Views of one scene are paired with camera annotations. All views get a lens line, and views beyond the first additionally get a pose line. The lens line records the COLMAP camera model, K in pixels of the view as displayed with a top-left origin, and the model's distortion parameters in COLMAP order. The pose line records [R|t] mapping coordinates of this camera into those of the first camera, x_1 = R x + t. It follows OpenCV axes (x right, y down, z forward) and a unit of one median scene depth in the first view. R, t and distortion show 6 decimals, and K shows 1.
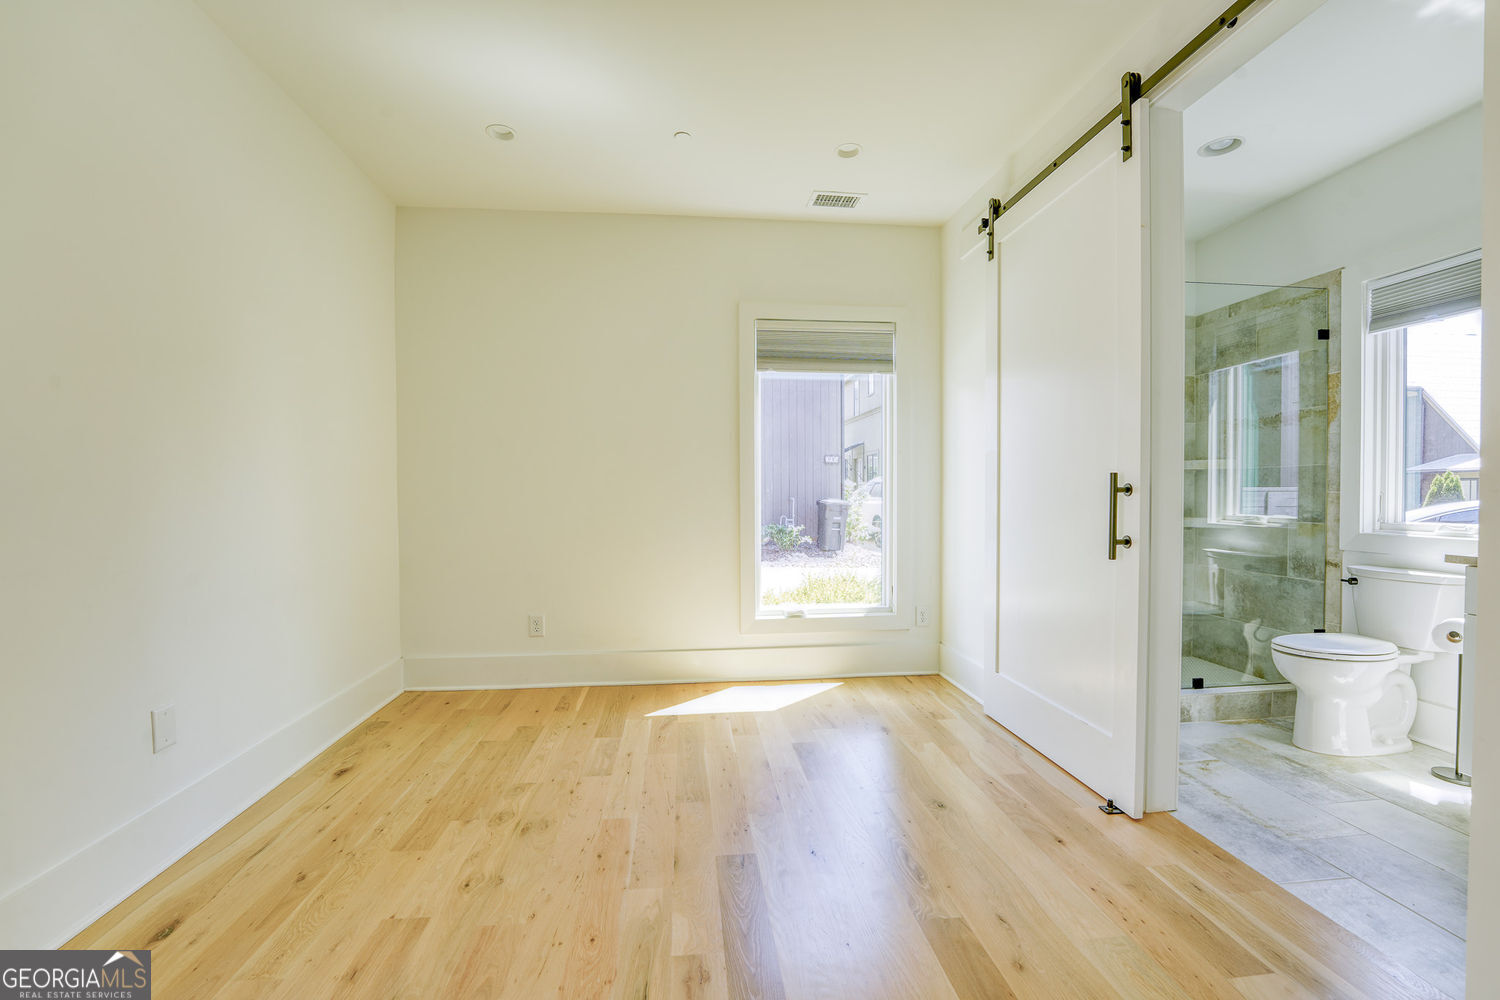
lens RADIAL K [[619.2, 0, 743.9], [0, 619.2, 508.5], [0, 0, 1]] dist [-0.030192, 0.002758]
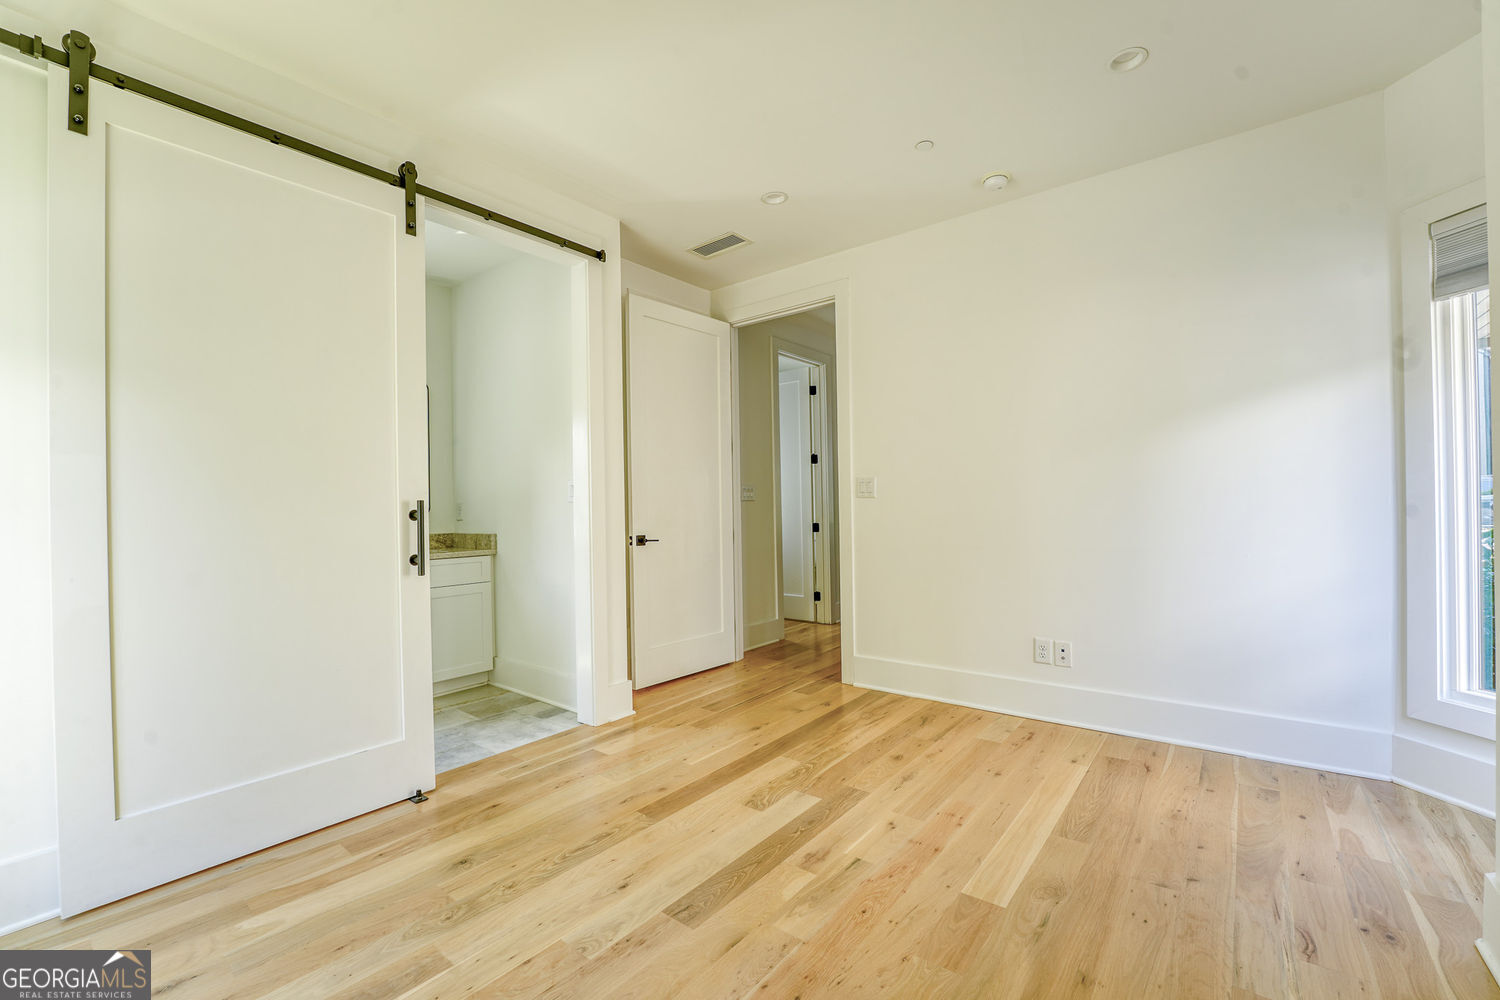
lens RADIAL K [[619.2, 0, 743.2], [0, 619.2, 506.6], [0, 0, 1]] dist [-0.030192, 0.002758]
pose [[-0.702708, 0.019771, 0.711204, -0.781328], [0.041895, 0.999029, 0.013623, -0.044840], [-0.710244, 0.039369, -0.702854, 1.657408]]
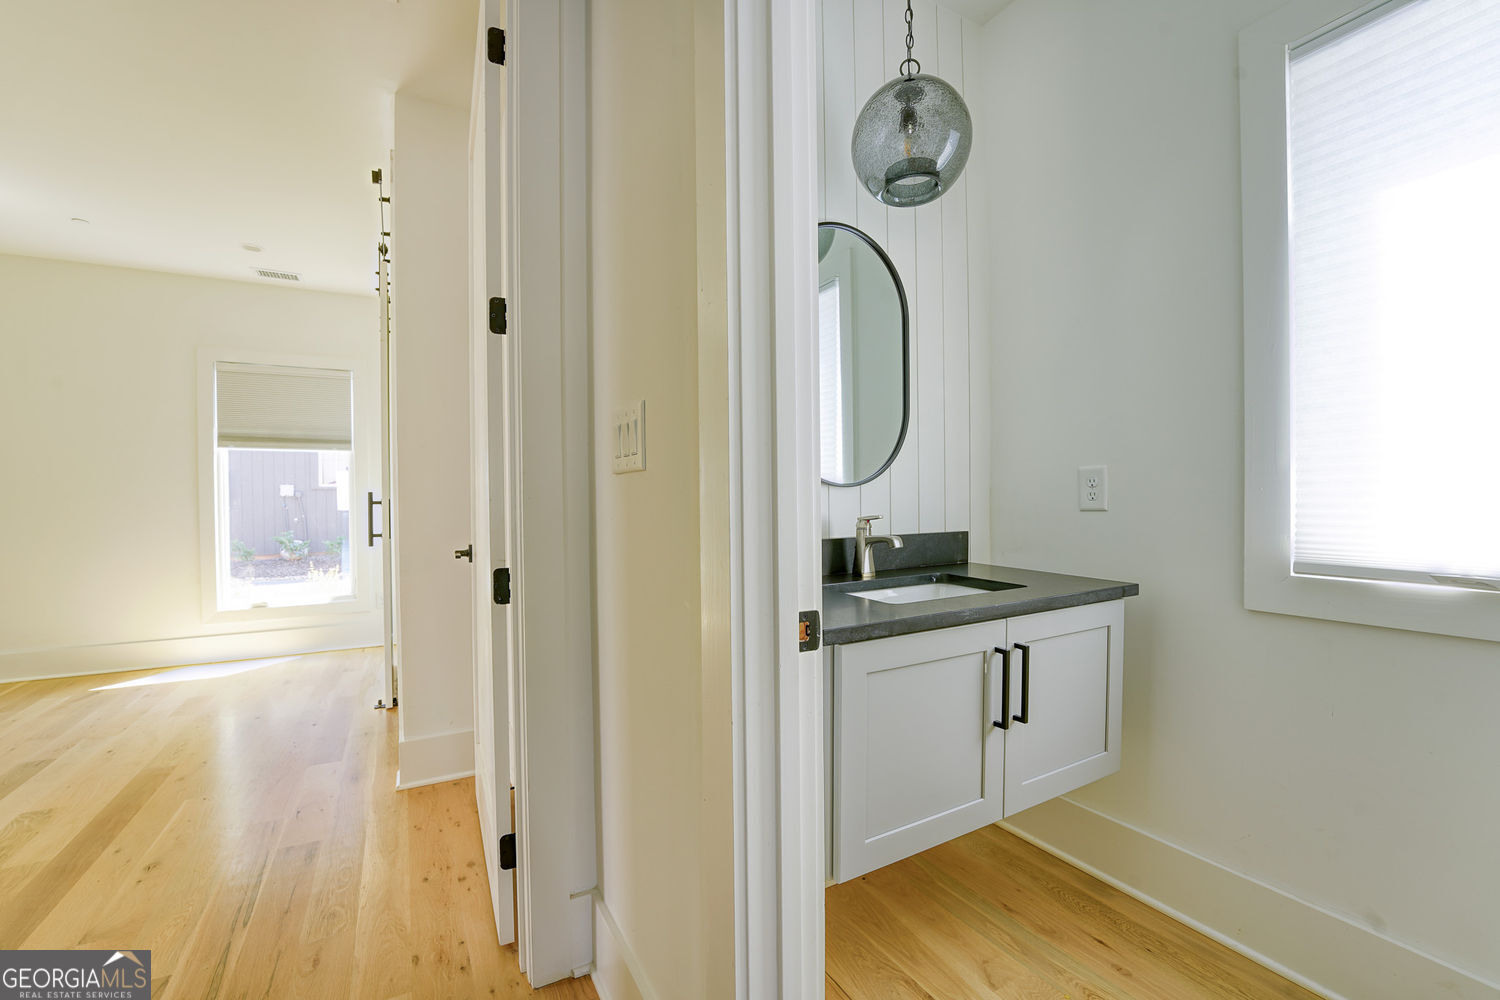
lens RADIAL K [[619.2, 0, 741.7], [0, 619.2, 503.6], [0, 0, 1]] dist [-0.030192, 0.002758]
pose [[0.922289, -0.011202, 0.386340, 1.057798], [0.018609, 0.999708, -0.015439, 0.016292], [-0.386054, 0.021429, 0.922227, -1.020382]]
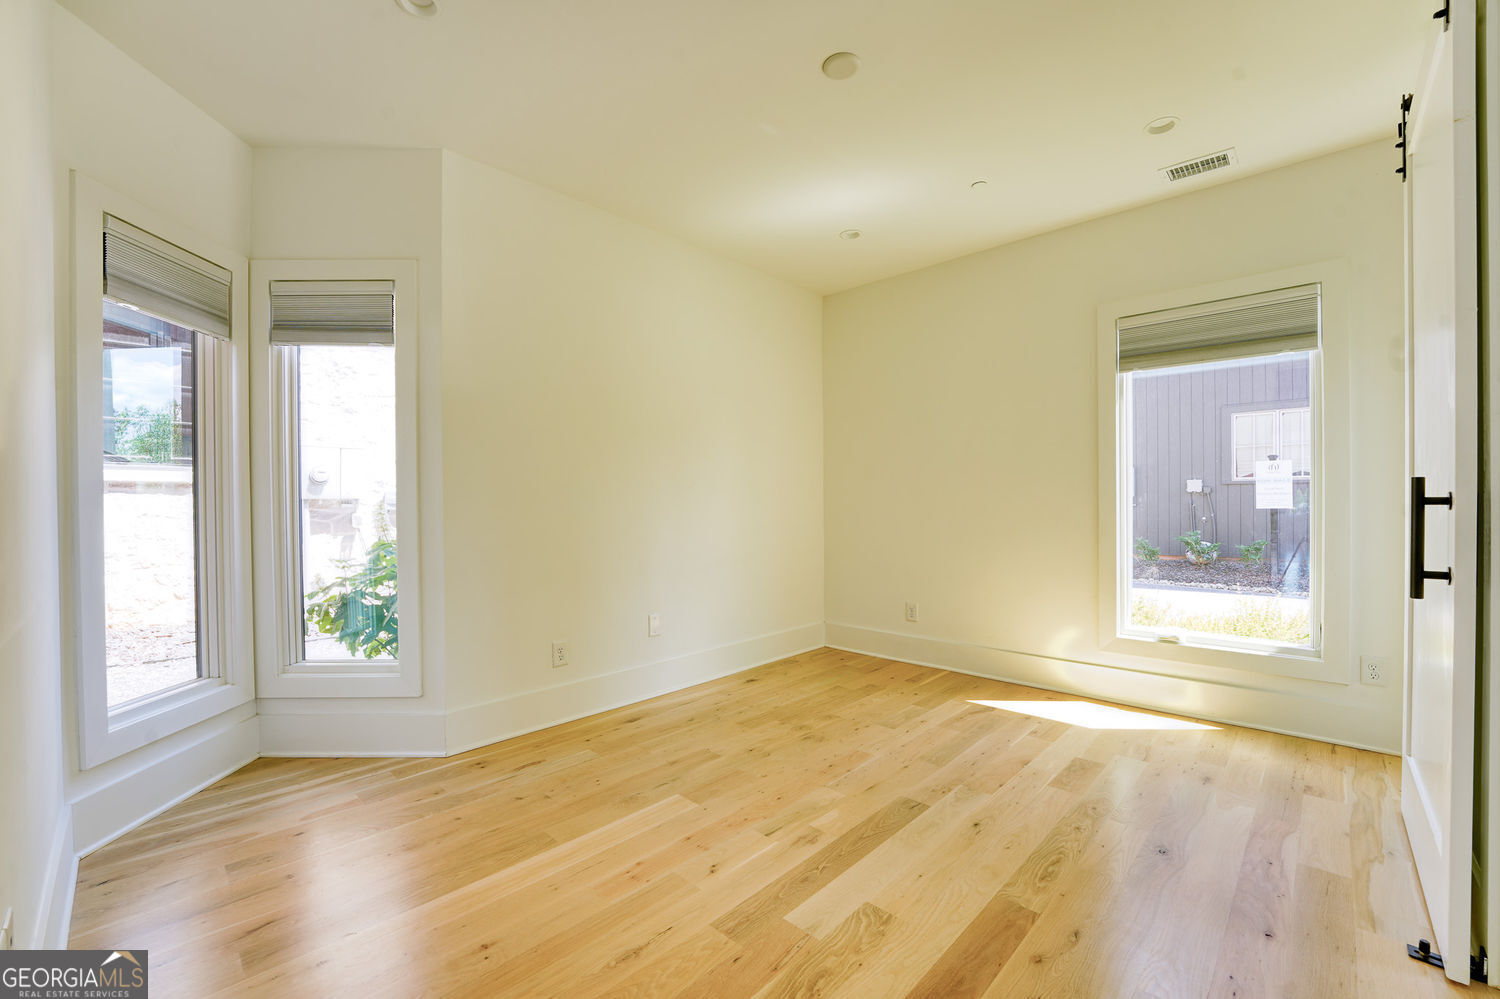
lens RADIAL K [[619.2, 0, 755.3], [0, 619.2, 505.5], [0, 0, 1]] dist [-0.030192, 0.002758]
pose [[0.651853, 0.005065, -0.758329, 0.757799], [-0.017027, 0.999823, -0.007958, -0.007568], [0.758154, 0.018100, 0.651824, -0.050761]]
